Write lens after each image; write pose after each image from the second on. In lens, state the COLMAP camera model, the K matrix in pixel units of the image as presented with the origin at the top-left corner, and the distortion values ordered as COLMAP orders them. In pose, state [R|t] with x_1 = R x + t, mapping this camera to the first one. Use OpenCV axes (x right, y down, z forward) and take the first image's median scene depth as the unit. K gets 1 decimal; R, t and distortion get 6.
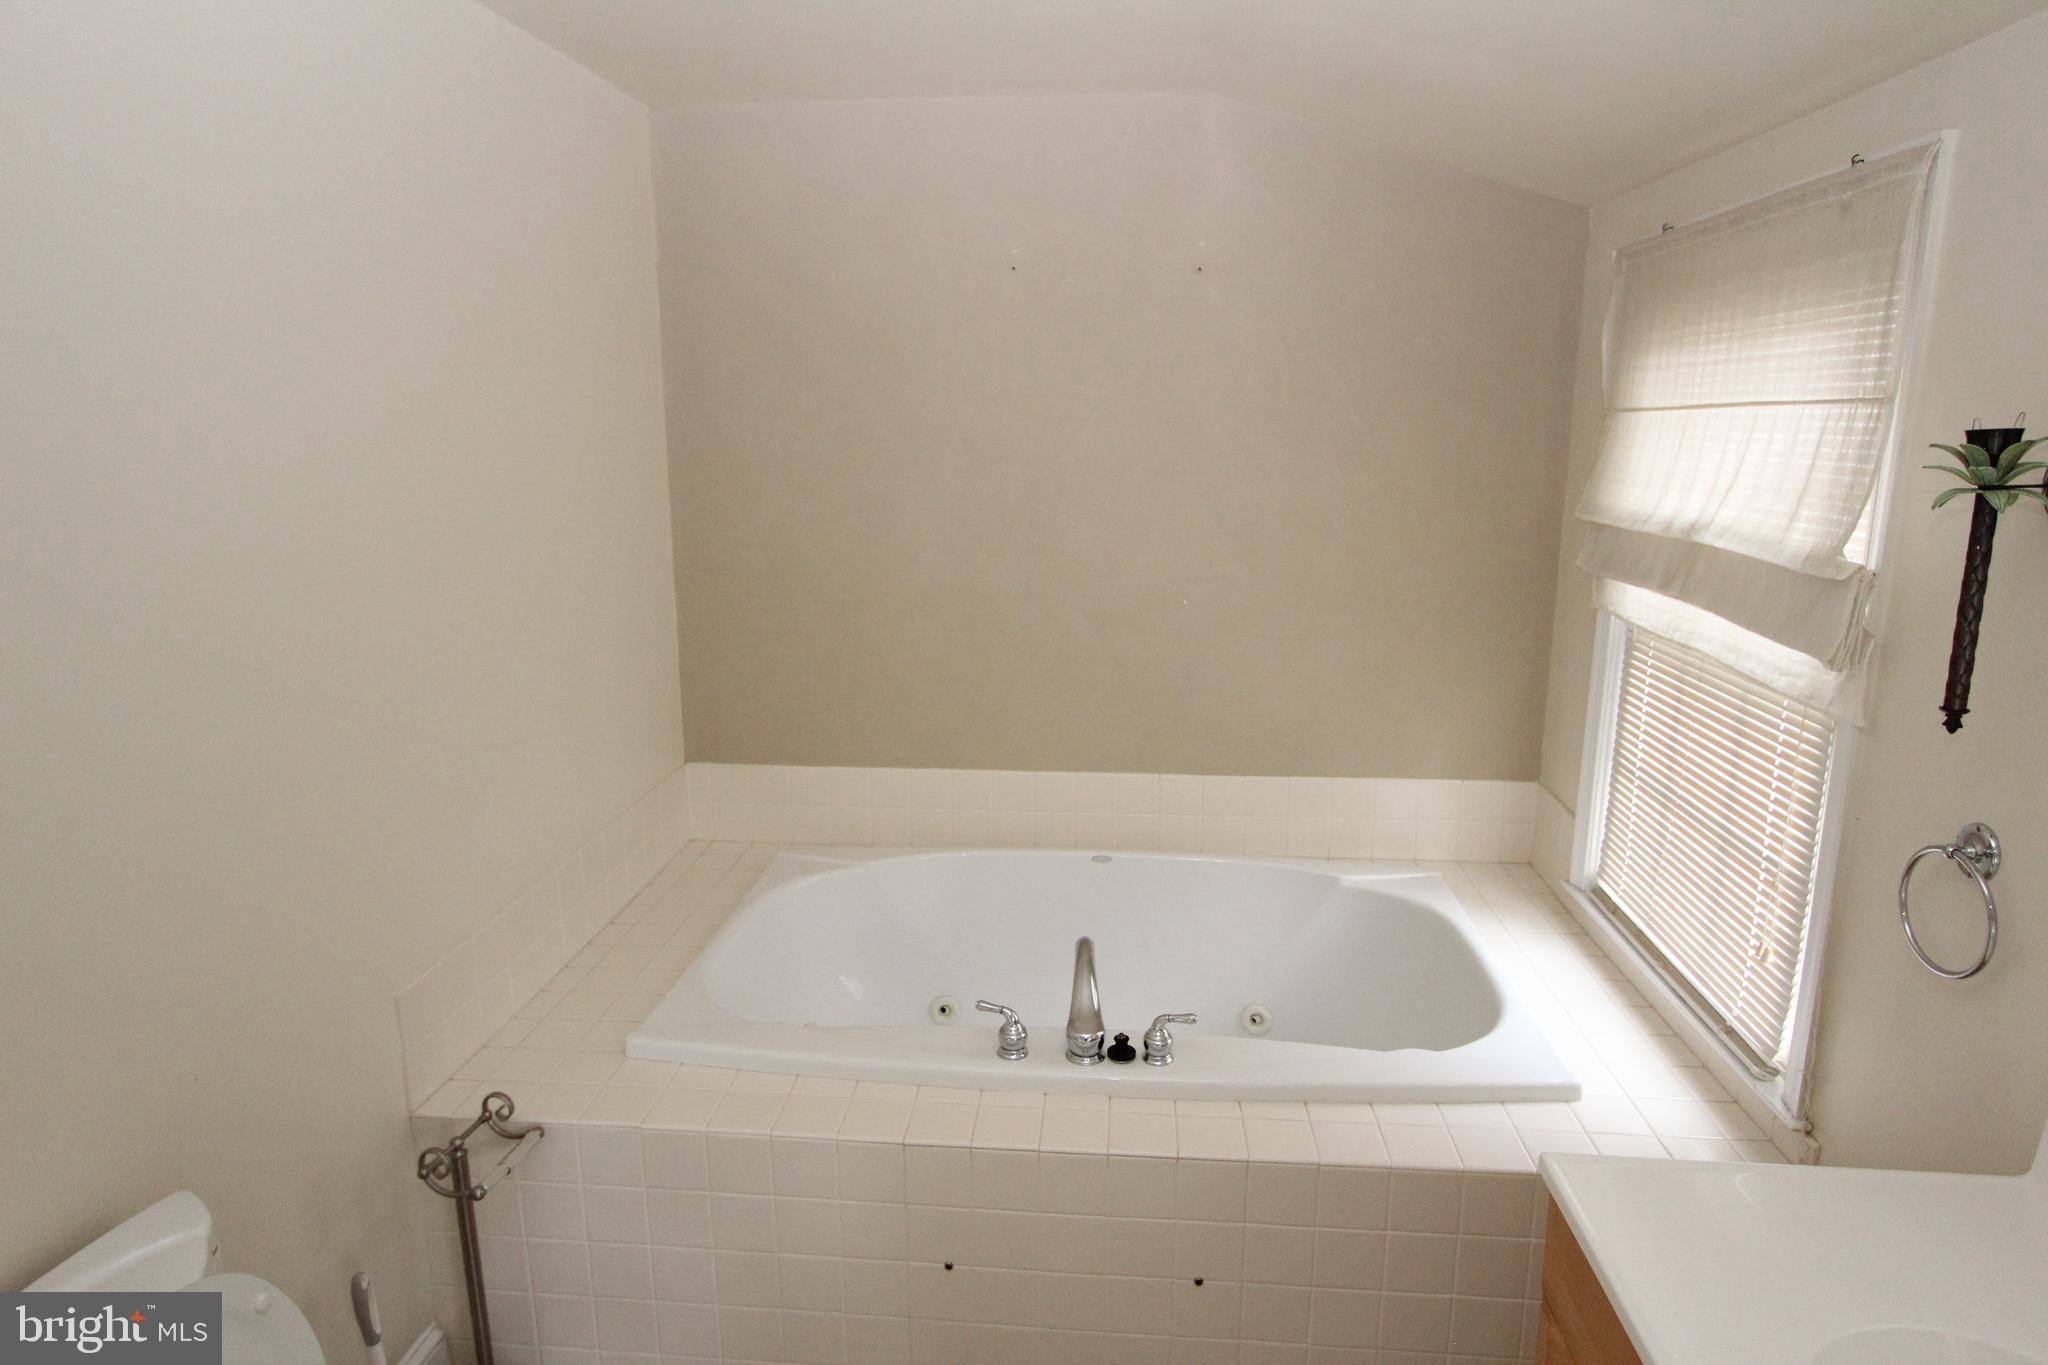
lens RADIAL K [[1188.1, 0, 1020.8], [0, 1188.1, 667.2], [0, 0, 1]] dist [-0.008298, -0.000650]
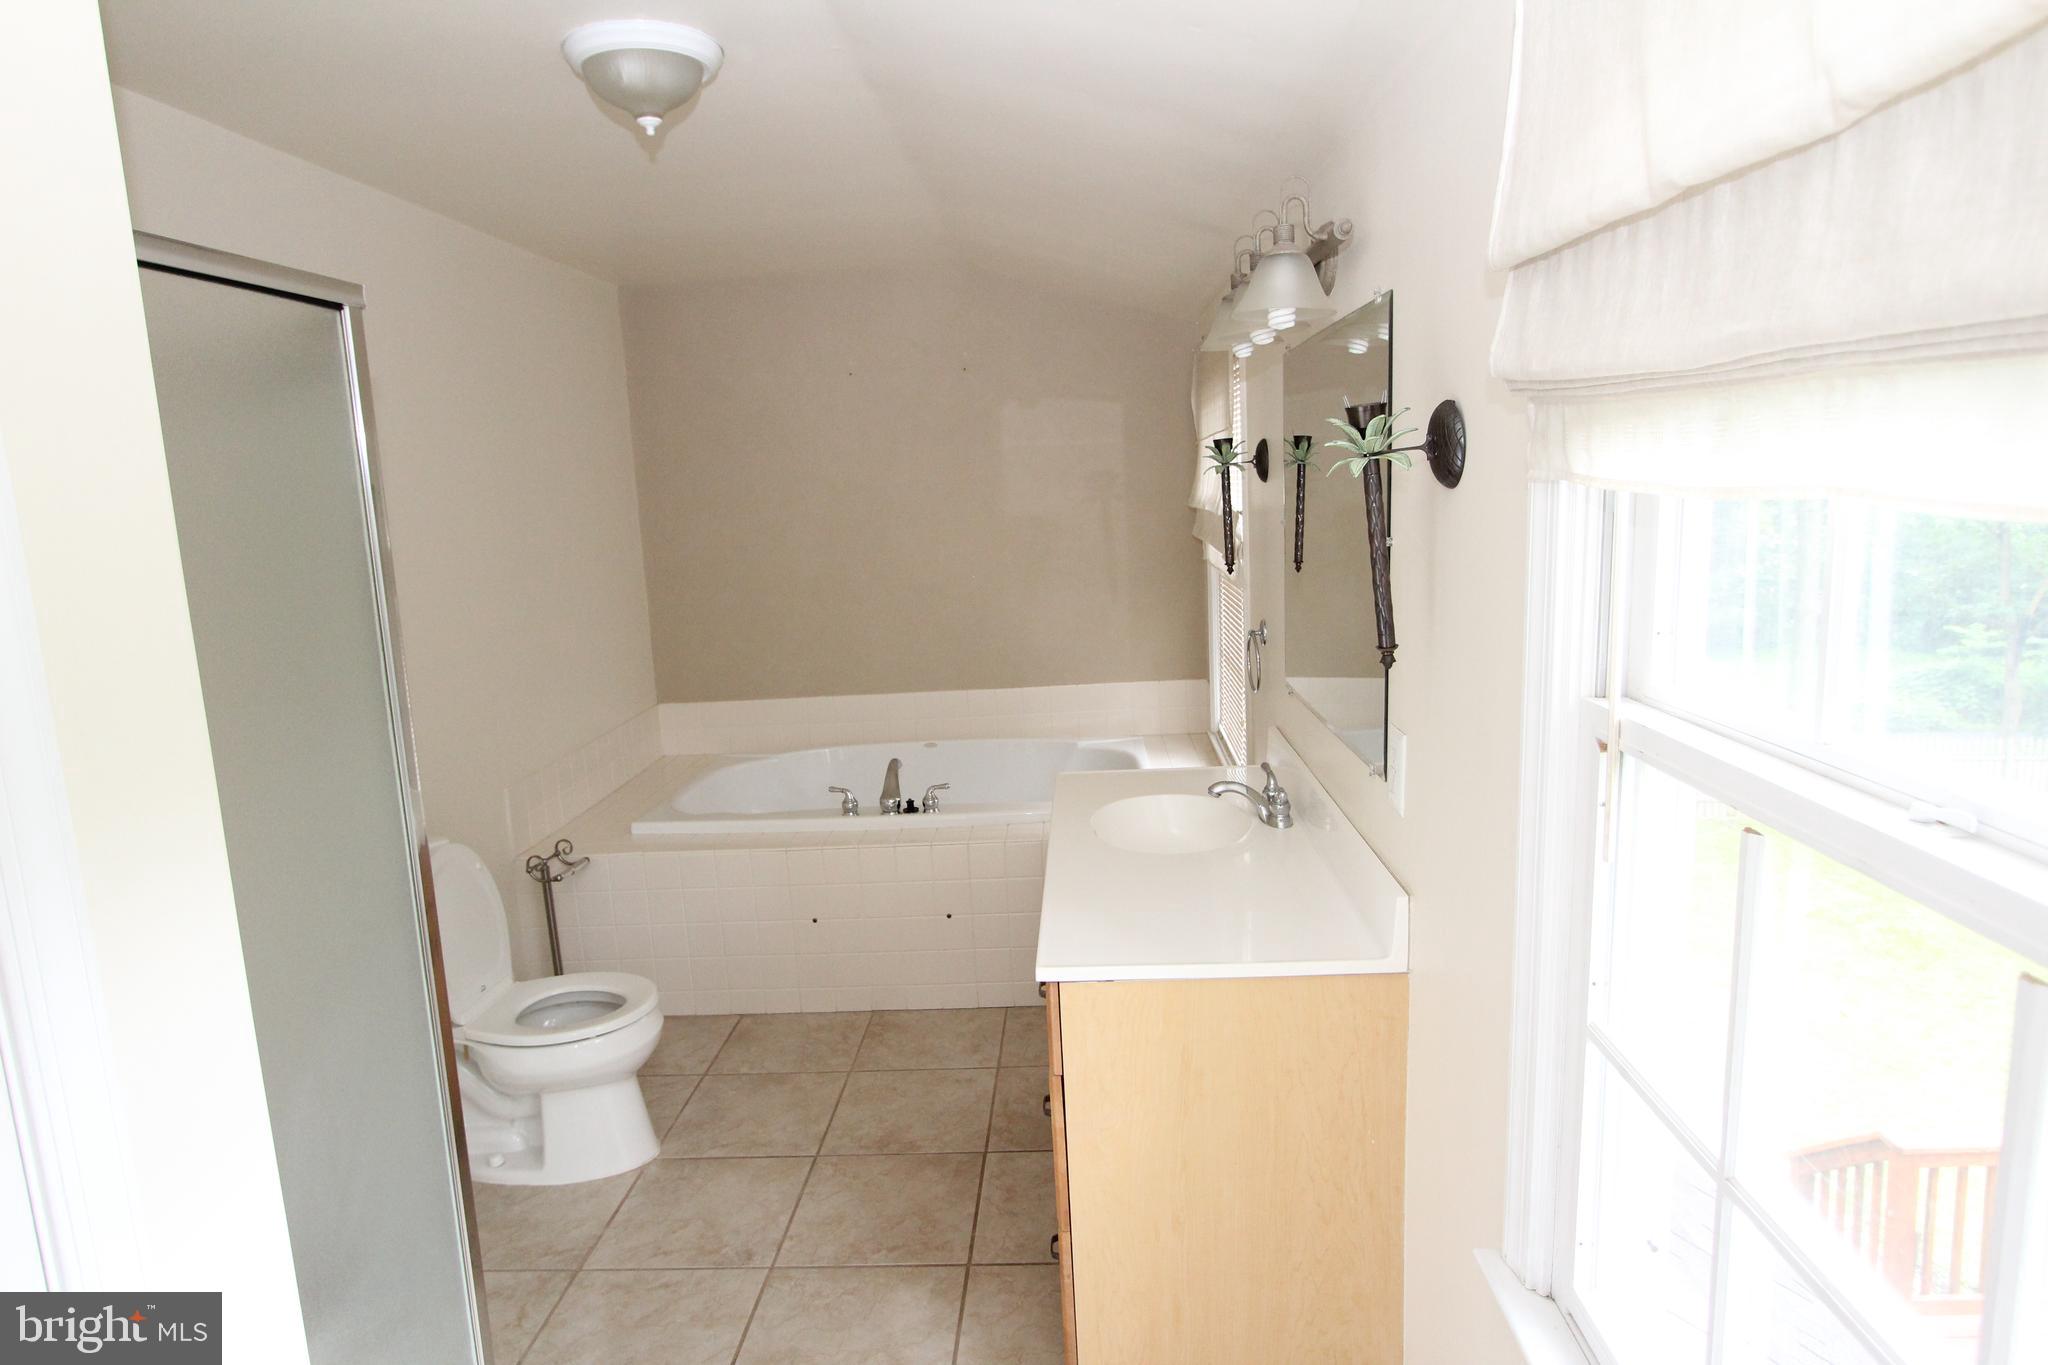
lens RADIAL K [[1188.1, 0, 1020.8], [0, 1188.1, 667.2], [0, 0, 1]] dist [-0.008298, -0.000650]
pose [[0.997859, -0.055871, 0.034011, 0.200326], [0.057595, 0.996983, -0.052036, 0.213158], [-0.031001, 0.053883, 0.998066, -0.801983]]
